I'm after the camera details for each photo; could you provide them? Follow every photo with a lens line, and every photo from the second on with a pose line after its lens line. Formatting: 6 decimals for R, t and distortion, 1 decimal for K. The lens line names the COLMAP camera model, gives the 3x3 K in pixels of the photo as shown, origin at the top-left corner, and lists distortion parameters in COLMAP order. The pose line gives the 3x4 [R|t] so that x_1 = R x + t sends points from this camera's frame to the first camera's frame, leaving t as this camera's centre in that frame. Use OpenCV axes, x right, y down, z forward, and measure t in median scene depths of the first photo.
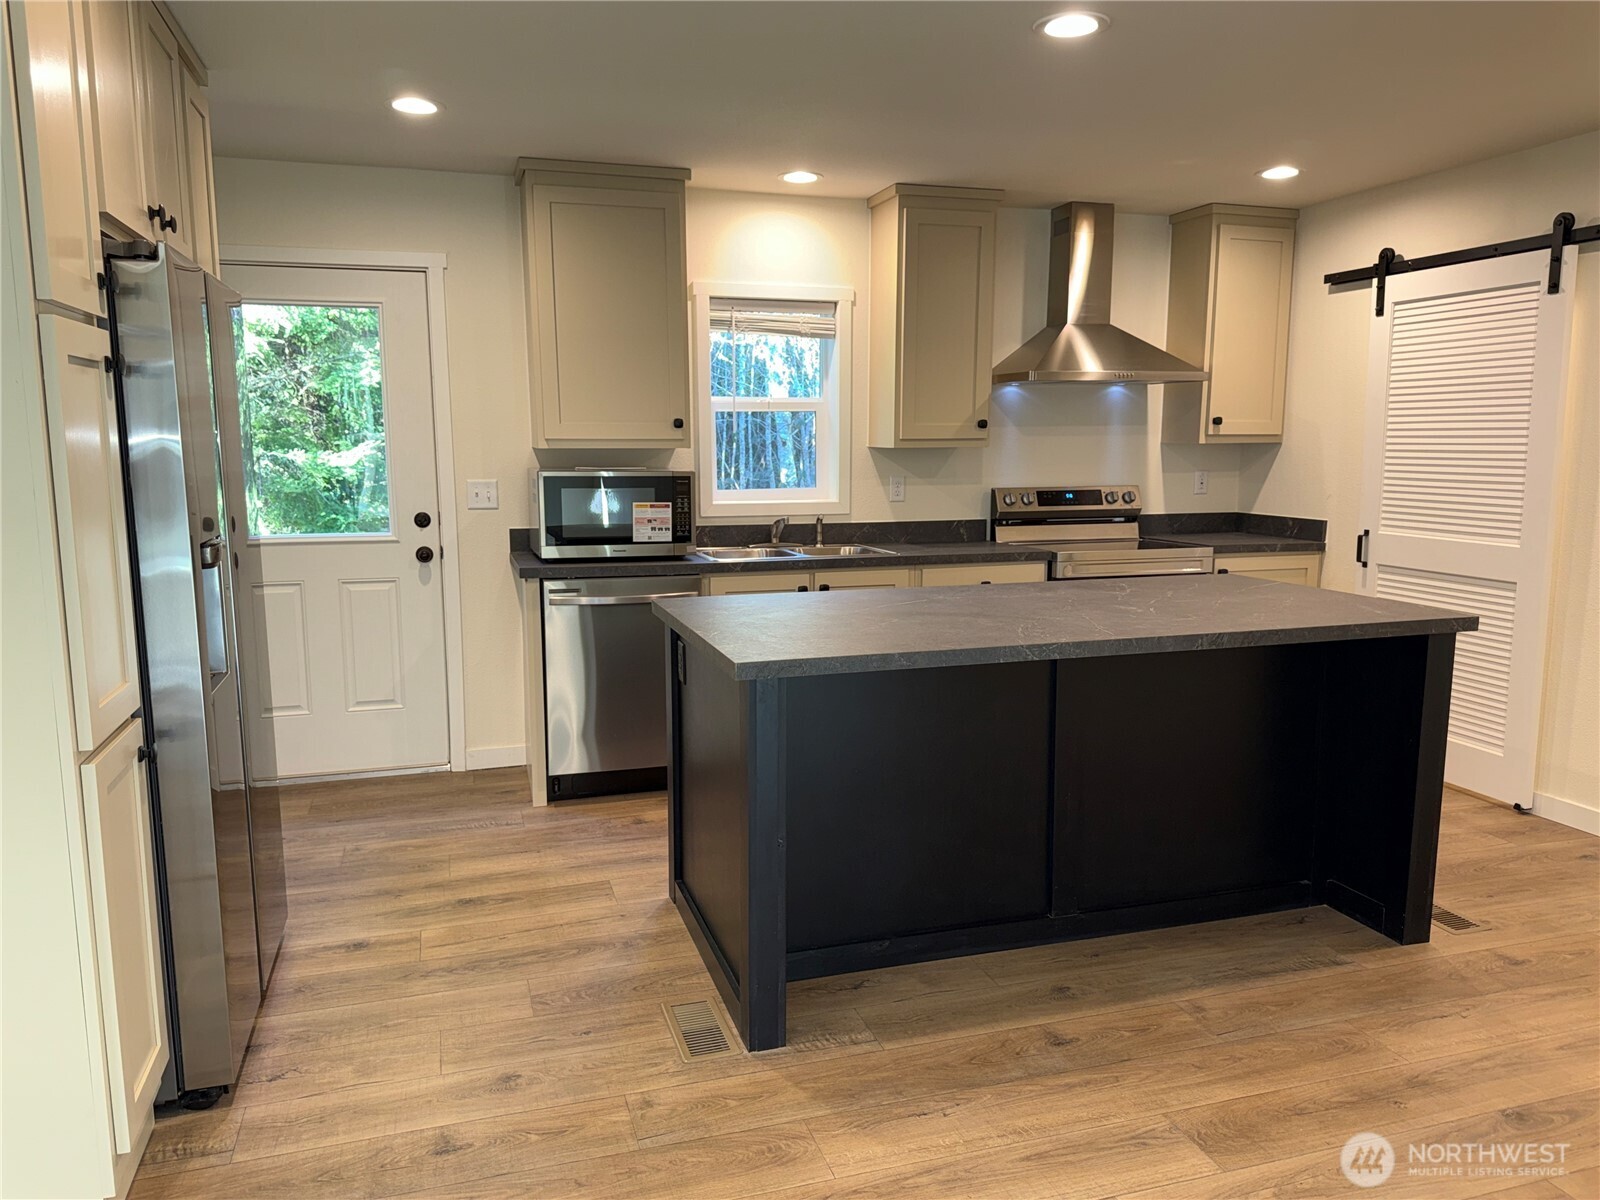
lens RADIAL K [[1170.3, 0, 800.0], [0, 1170.3, 600.0], [0, 0, 1]] dist [0.097109, -0.177414]
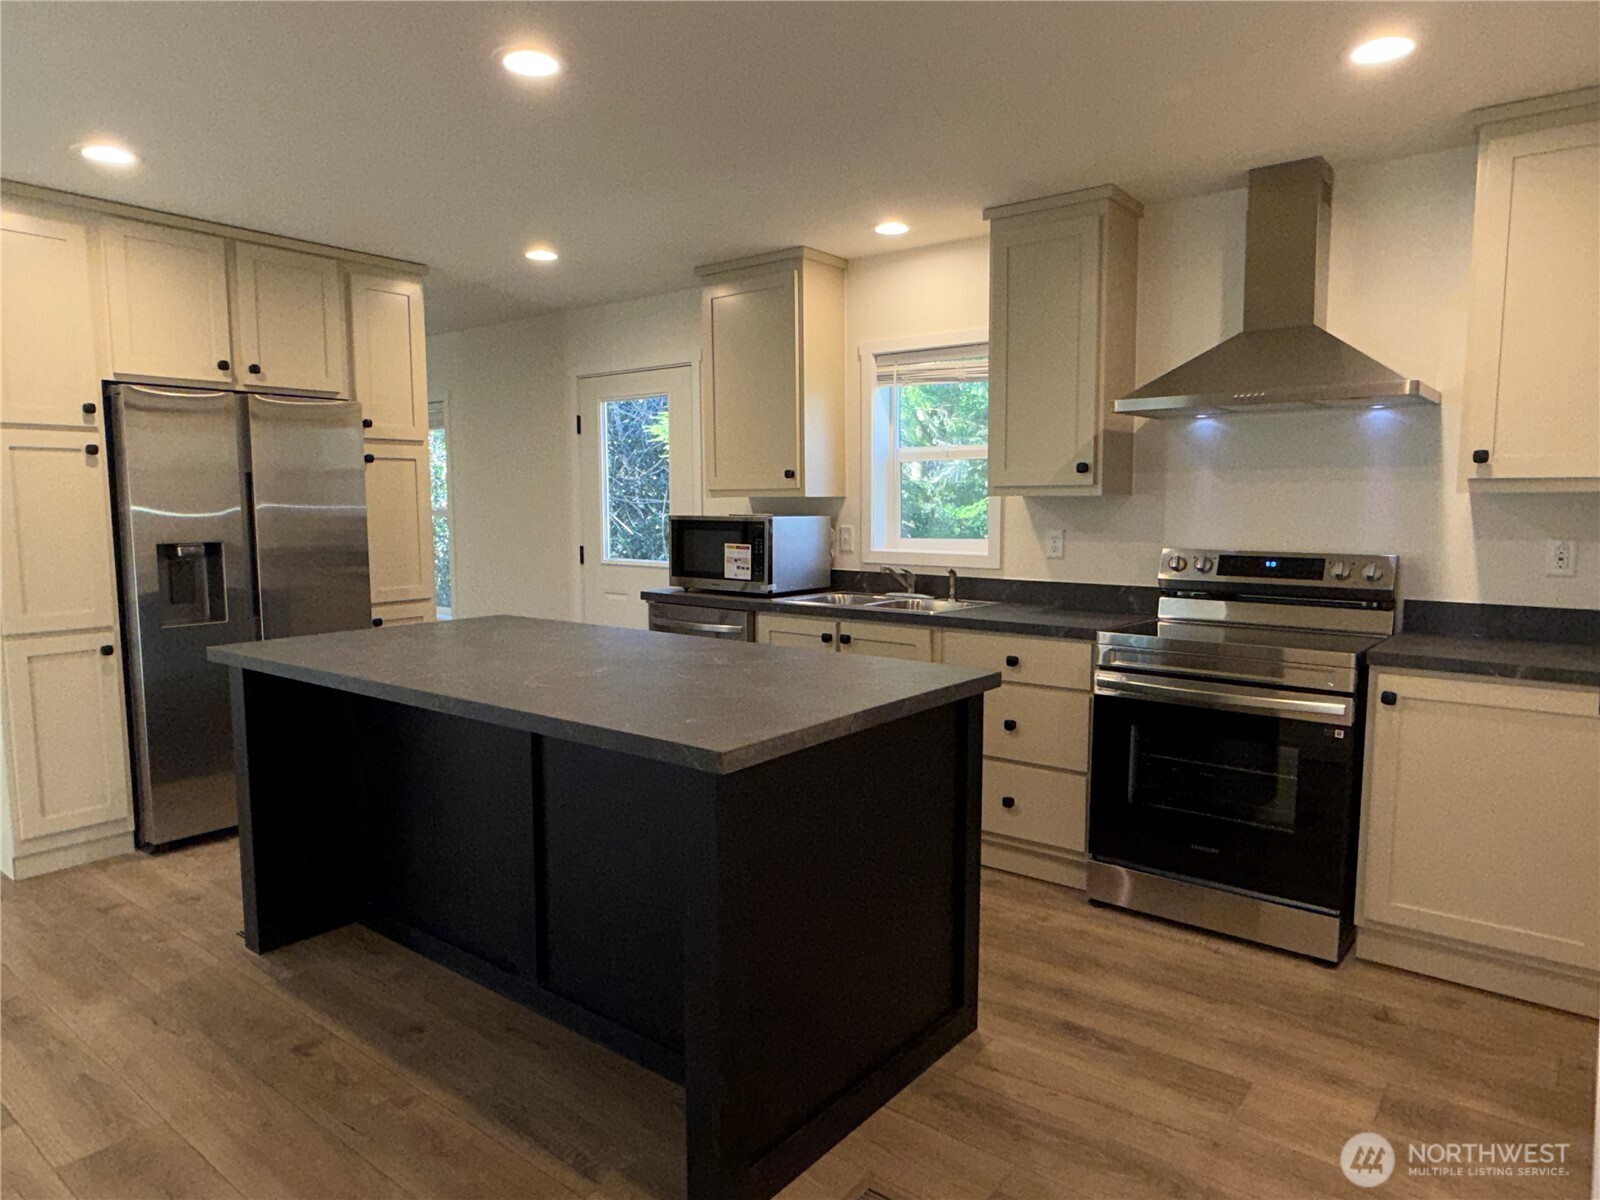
lens RADIAL K [[1012.5, 0, 800.0], [0, 1012.5, 600.0], [0, 0, 1]] dist [0.000067, 0.001204]
pose [[0.553171, 0.084660, -0.828755, 0.732359], [-0.111746, 0.993373, 0.026889, -0.063301], [0.825539, 0.077736, 0.558966, 0.512163]]
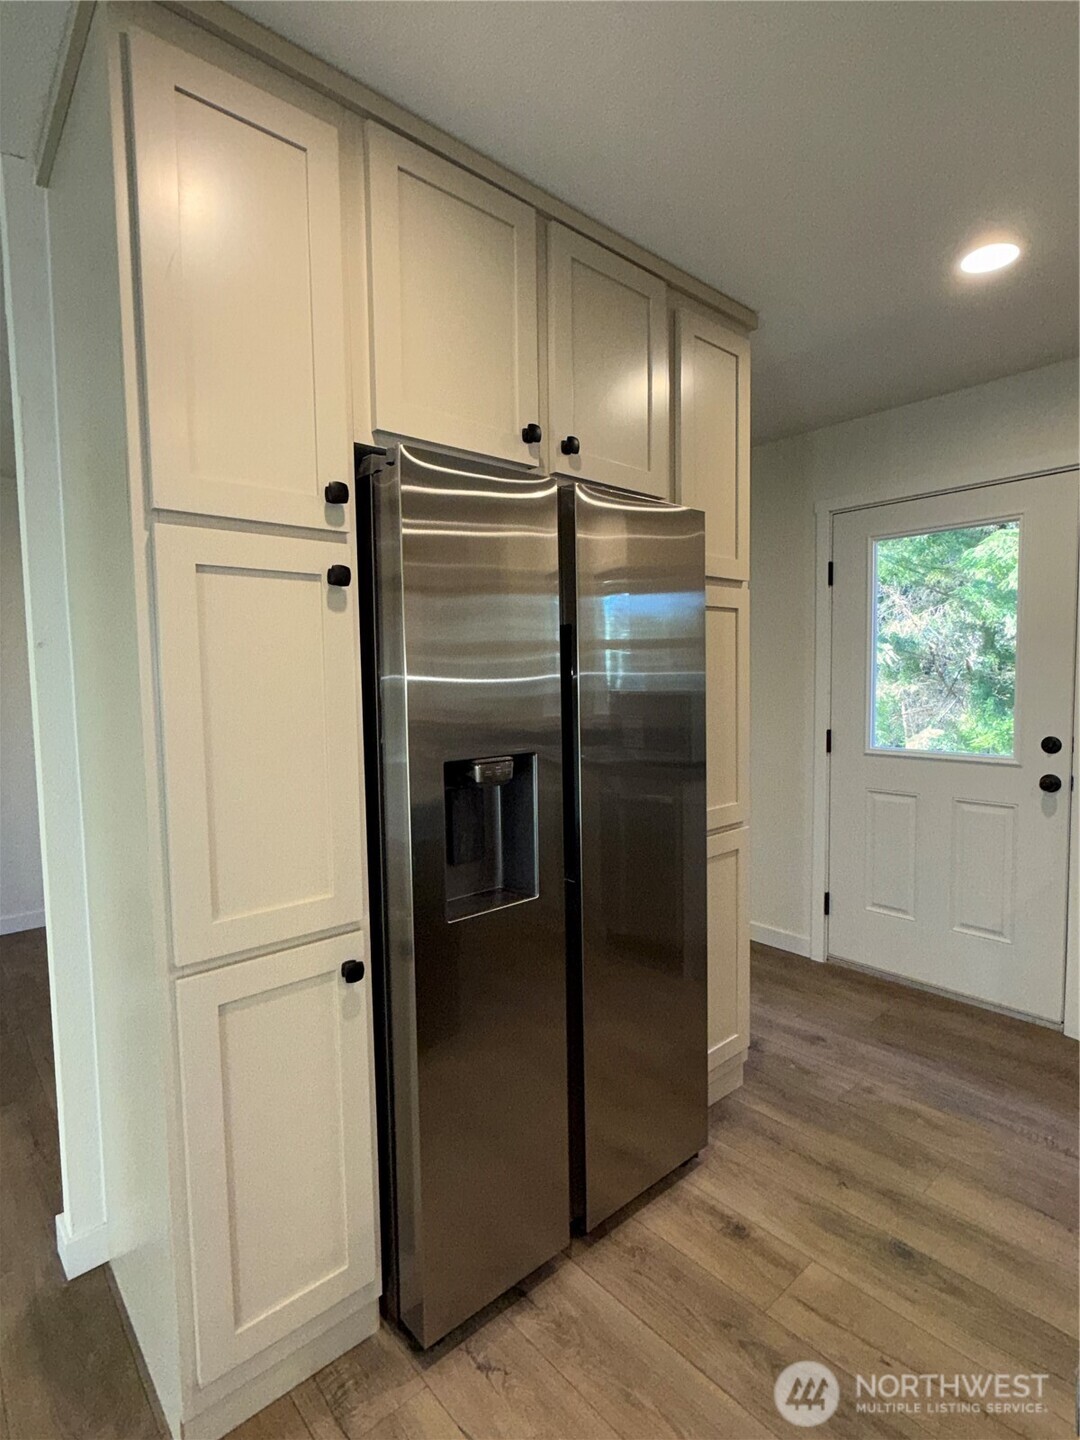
lens RADIAL K [[720.7, 0, 540.0], [0, 720.7, 720.0], [0, 0, 1]] dist [0.001455, -0.000317]
pose [[0.404034, 0.054129, -0.913141, 0.024301], [-0.111071, 0.993765, 0.009763, -0.051883], [0.907976, 0.097479, 0.407527, 0.448268]]
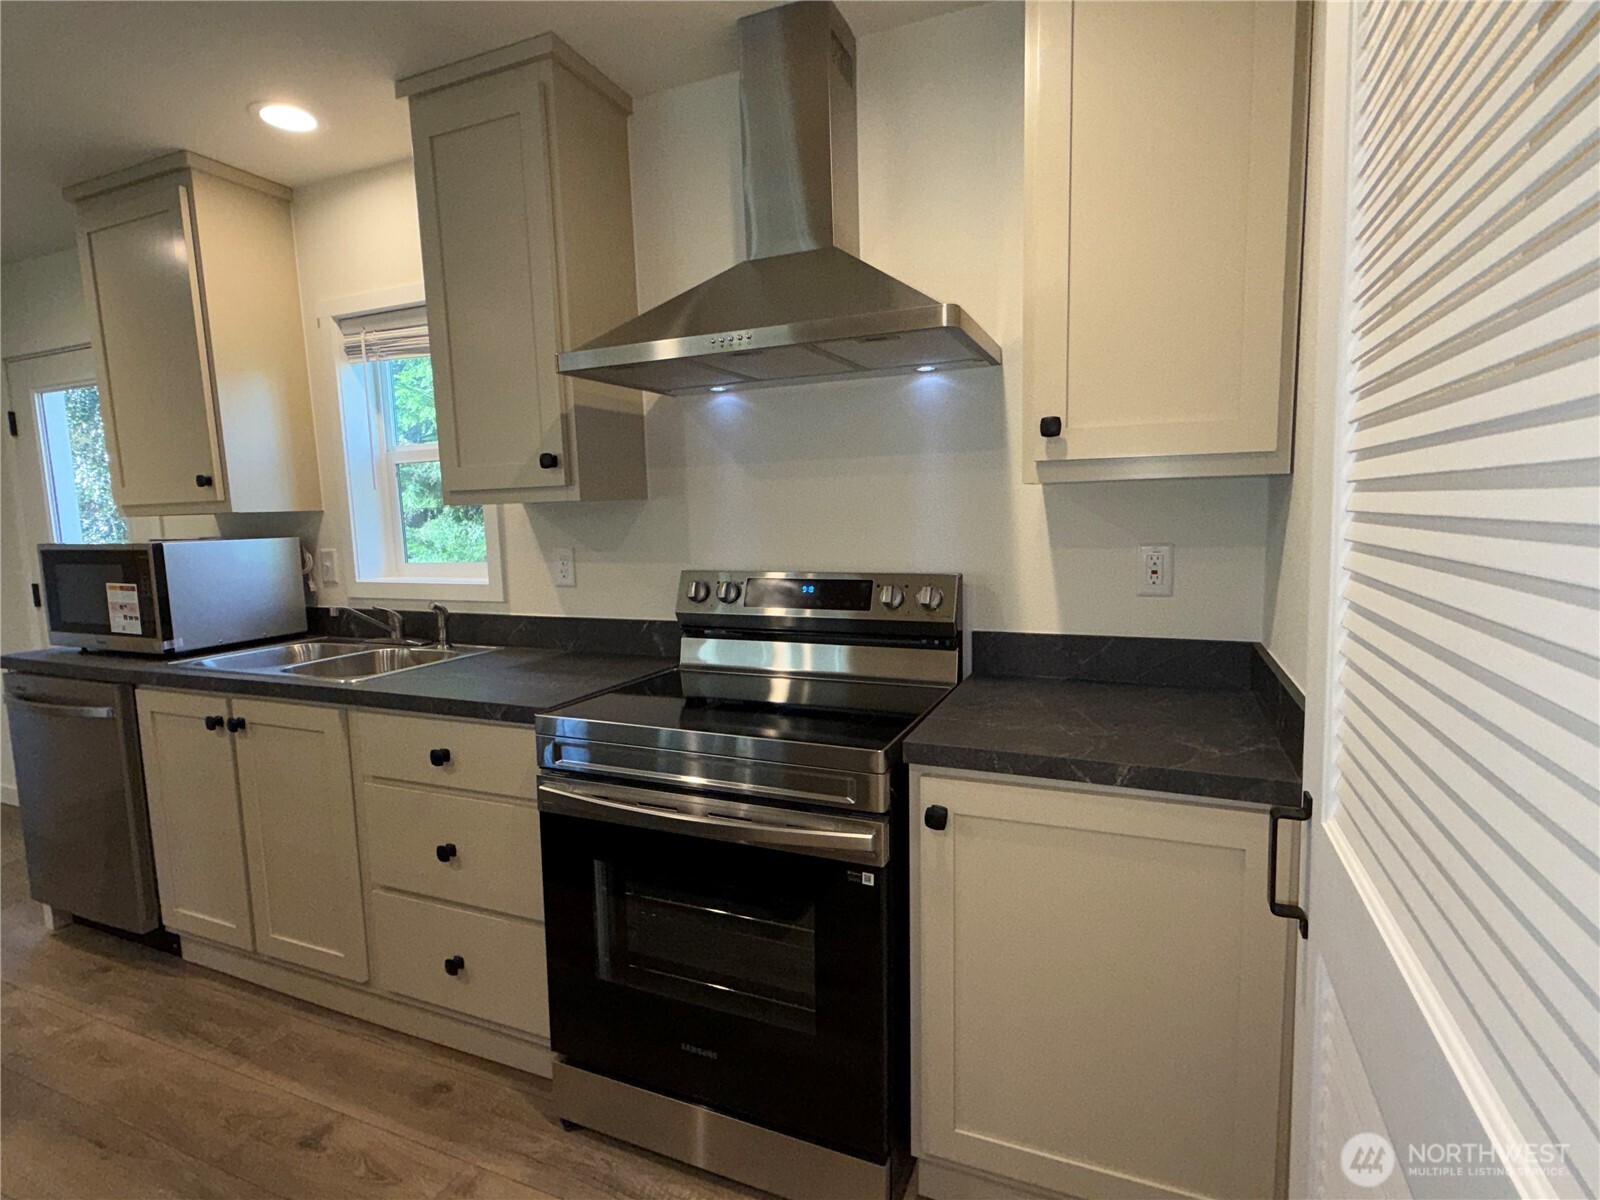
lens RADIAL K [[800.7, 0, 800.0], [0, 800.7, 600.0], [0, 0, 1]] dist [0.001455, -0.000317]
pose [[0.756082, 0.059108, -0.651803, 0.574597], [-0.063368, 0.997846, 0.016982, -0.111492], [0.651402, 0.028464, 0.758198, 0.900099]]
